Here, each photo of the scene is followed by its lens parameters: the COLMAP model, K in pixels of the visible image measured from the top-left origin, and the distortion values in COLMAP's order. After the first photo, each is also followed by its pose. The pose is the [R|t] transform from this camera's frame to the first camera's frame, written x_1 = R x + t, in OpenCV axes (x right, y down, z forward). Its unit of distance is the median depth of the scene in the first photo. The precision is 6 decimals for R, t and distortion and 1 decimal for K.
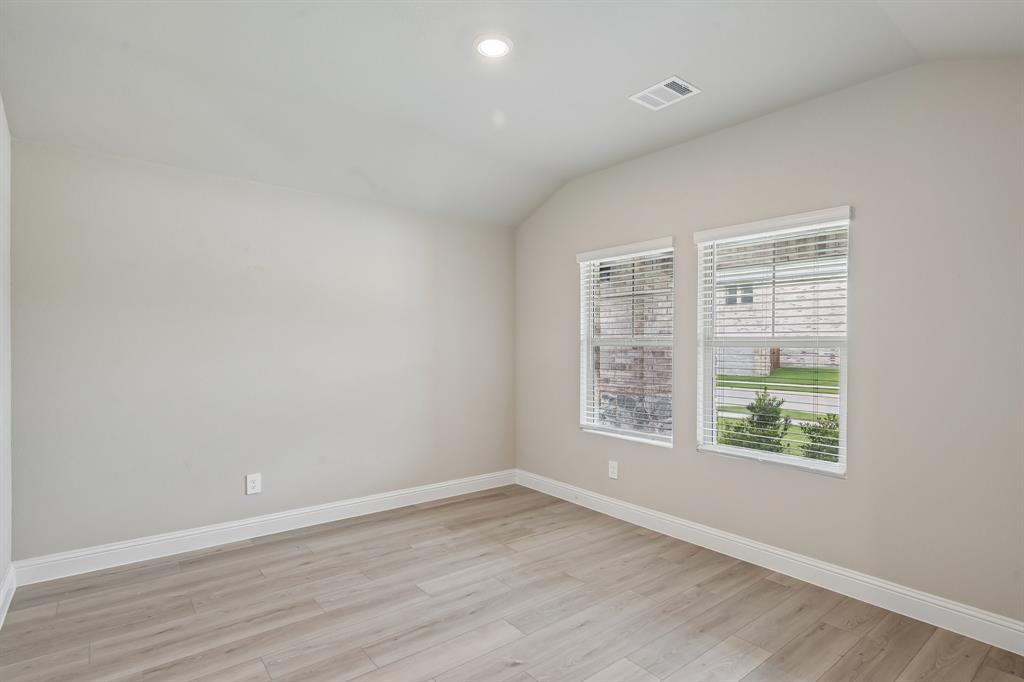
lens RADIAL K [[515.7, 0, 508.9], [0, 515.7, 344.7], [0, 0, 1]] dist [0.001537, 0.001186]
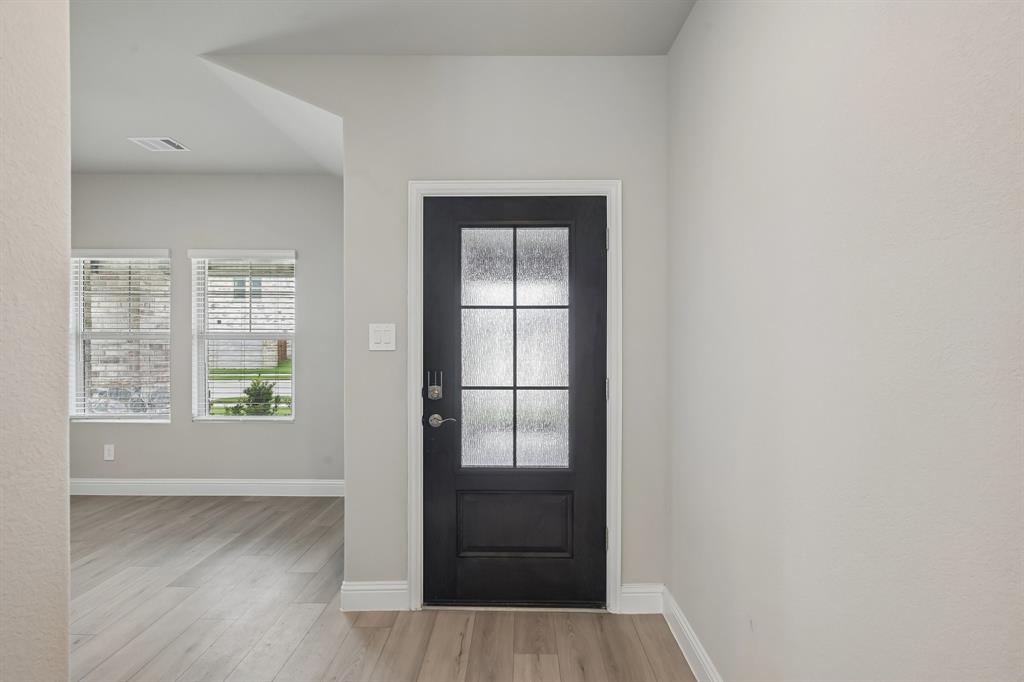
lens RADIAL K [[524.5, 0, 512.0], [0, 524.5, 341.0], [0, 0, 1]] dist [-0.002548, -0.000487]
pose [[0.636745, -0.007184, 0.771041, -0.114757], [0.001852, 0.999968, 0.007787, -0.001044], [-0.771072, -0.003531, 0.636738, -0.386234]]
